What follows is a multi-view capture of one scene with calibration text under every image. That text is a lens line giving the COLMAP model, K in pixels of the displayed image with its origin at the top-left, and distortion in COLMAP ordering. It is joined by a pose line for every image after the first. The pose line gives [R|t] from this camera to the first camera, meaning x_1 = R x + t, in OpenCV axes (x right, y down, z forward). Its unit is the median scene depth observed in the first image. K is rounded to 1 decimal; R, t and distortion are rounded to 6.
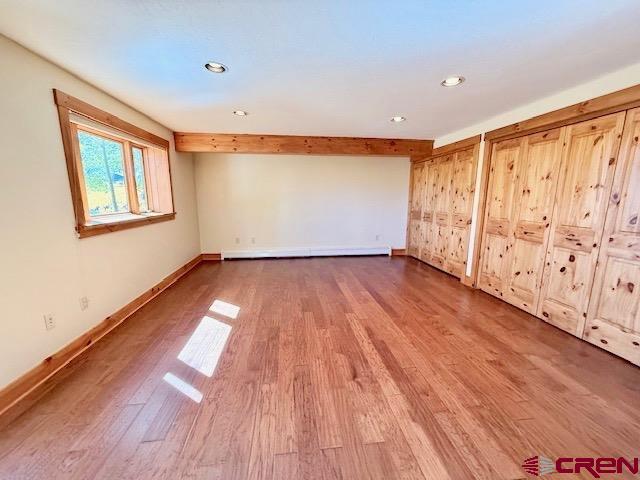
lens RADIAL K [[254.4, 0, 319.3], [0, 254.4, 239.6], [0, 0, 1]] dist [-0.007715, -0.000017]
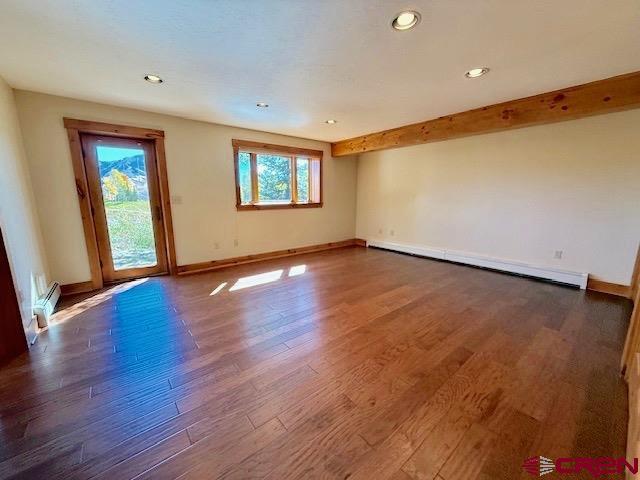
lens RADIAL K [[254.4, 0, 319.3], [0, 254.4, 239.9], [0, 0, 1]] dist [-0.007715, -0.000017]
pose [[0.530787, 0.143796, -0.835217, 0.592441], [-0.138892, 0.986936, 0.081650, -0.016252], [0.836047, 0.072666, 0.543825, 0.241855]]
